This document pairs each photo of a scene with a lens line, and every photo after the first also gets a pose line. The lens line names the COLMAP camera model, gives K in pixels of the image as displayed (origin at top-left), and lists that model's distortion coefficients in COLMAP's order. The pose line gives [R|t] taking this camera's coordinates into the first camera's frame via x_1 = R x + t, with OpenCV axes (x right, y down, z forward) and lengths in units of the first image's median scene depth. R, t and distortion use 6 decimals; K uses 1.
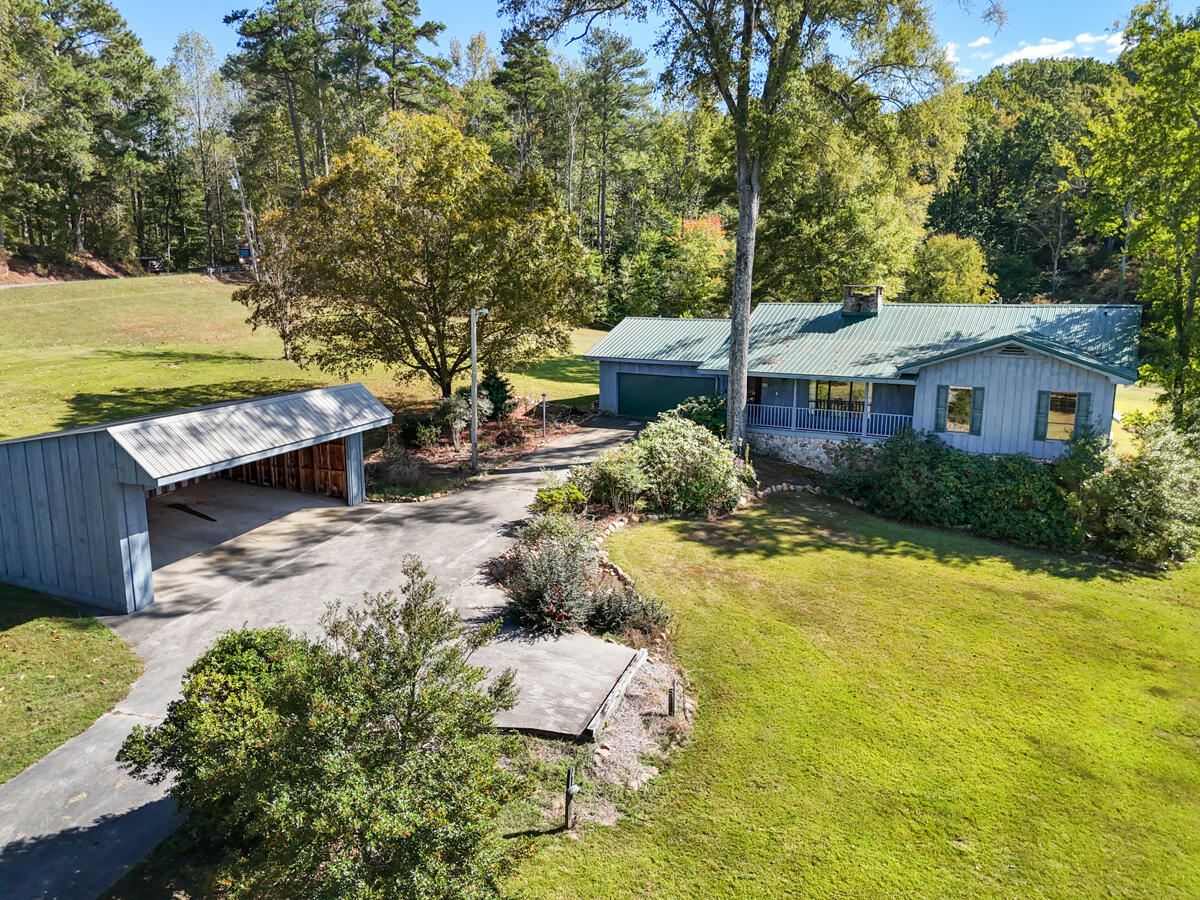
lens RADIAL K [[955.0, 0, 600.0], [0, 955.0, 450.0], [0, 0, 1]] dist [0.047757, -0.000549]
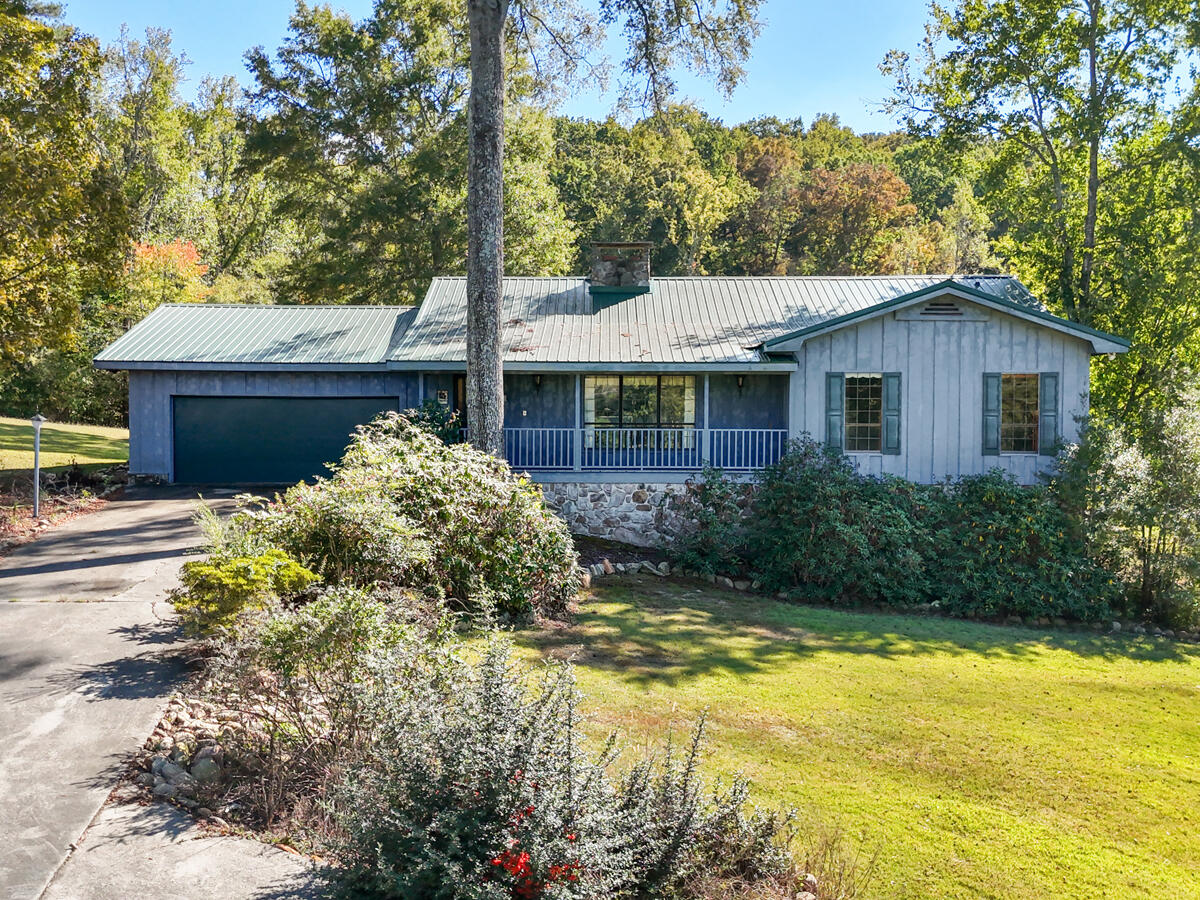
lens RADIAL K [[1219.4, 0, 576.6], [0, 1219.4, 451.5], [0, 0, 1]] dist [0.089489, -0.006000]
pose [[0.865648, -0.011300, 0.500526, -0.146494], [0.093875, 0.985677, -0.140101, 0.067375], [-0.491774, 0.168265, 0.854310, 0.440454]]
